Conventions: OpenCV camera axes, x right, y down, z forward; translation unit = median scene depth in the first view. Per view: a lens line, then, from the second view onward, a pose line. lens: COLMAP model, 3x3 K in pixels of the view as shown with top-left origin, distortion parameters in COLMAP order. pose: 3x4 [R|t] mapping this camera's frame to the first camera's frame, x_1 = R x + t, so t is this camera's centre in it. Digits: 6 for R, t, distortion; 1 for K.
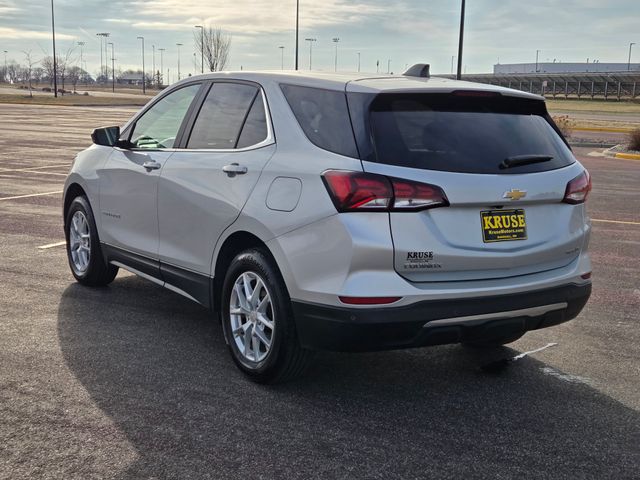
lens RADIAL K [[818.5, 0, 320.0], [0, 818.5, 240.0], [0, 0, 1]] dist [0.080185, -0.038800]
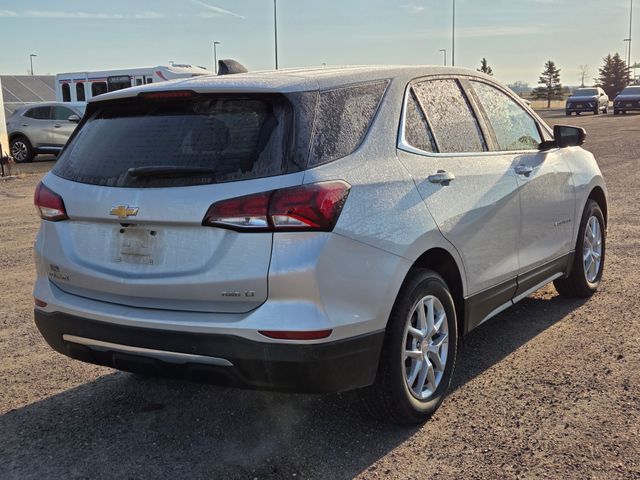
lens RADIAL K [[818.5, 0, 320.0], [0, 818.5, 240.0], [0, 0, 1]] dist [0.080185, -0.038800]
pose [[0.420279, 0.090713, -0.902849, 1.089114], [-0.080945, 0.994772, 0.062269, -0.094682], [0.903777, 0.046911, 0.425425, 0.810524]]
